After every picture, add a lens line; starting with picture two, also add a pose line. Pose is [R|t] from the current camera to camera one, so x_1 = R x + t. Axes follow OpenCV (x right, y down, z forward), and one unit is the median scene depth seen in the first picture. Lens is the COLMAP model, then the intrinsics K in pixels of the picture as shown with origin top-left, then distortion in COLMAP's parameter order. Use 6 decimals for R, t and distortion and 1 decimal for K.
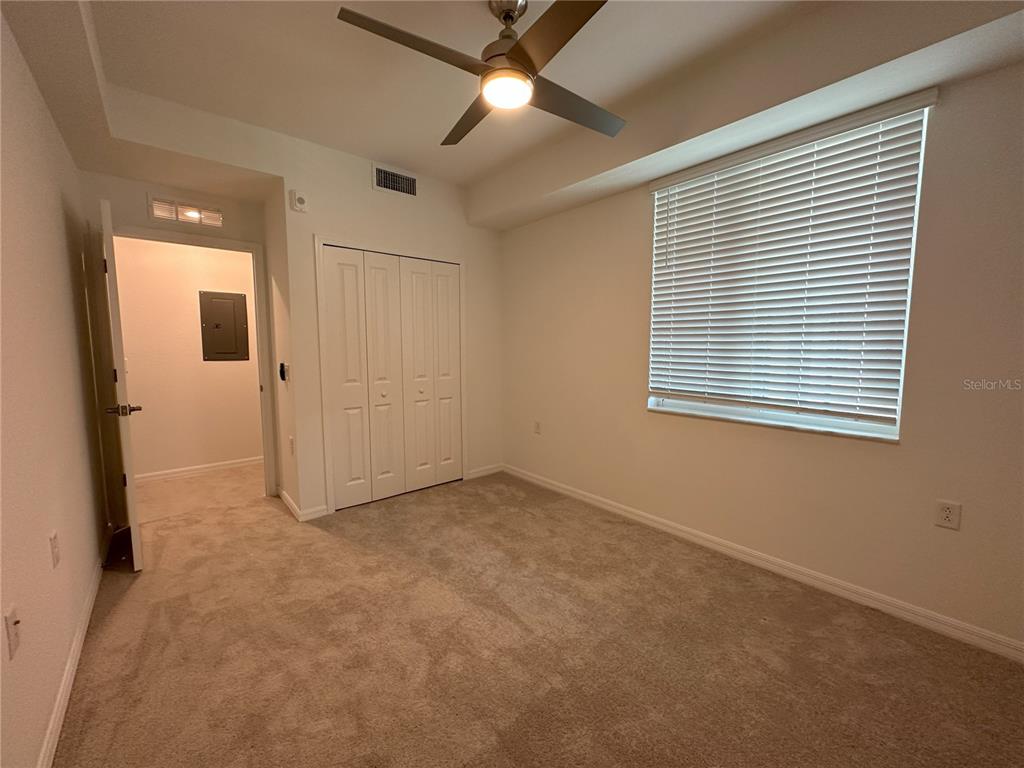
lens RADIAL K [[408.5, 0, 510.2], [0, 408.5, 382.6], [0, 0, 1]] dist [-0.000543, 0.000064]
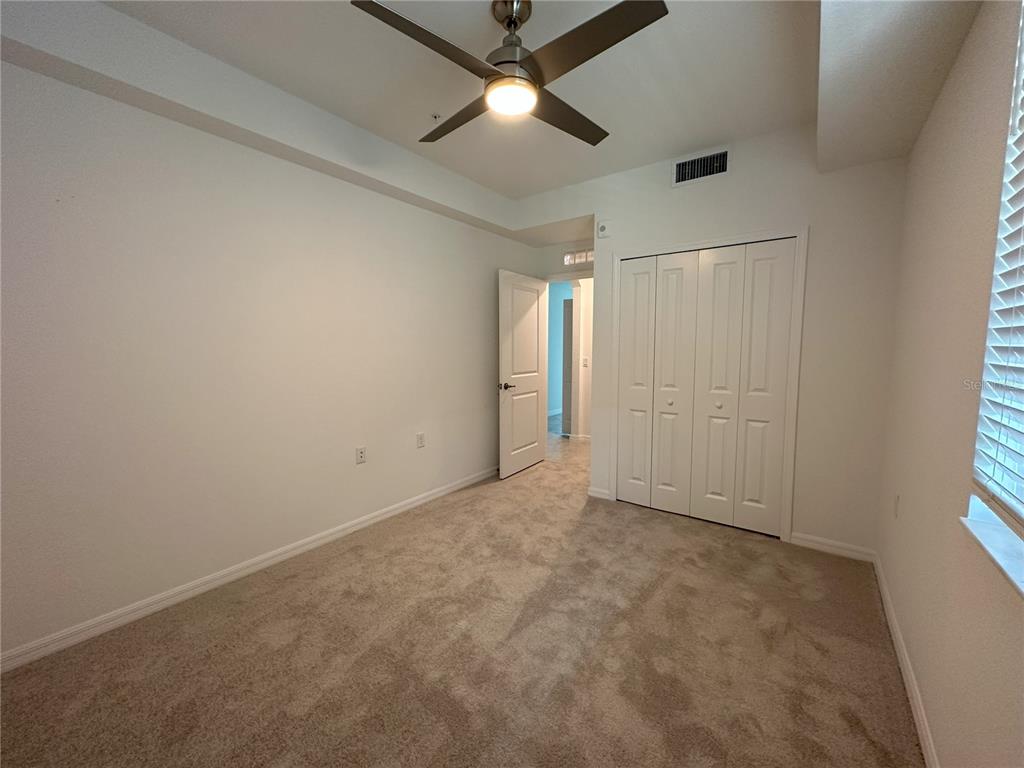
lens RADIAL K [[408.5, 0, 510.2], [0, 408.5, 382.6], [0, 0, 1]] dist [-0.000543, 0.000064]
pose [[0.228323, 0.087674, -0.969630, 0.615843], [-0.088924, 0.993652, 0.068907, -0.057759], [0.969516, 0.070490, 0.234670, 0.492515]]
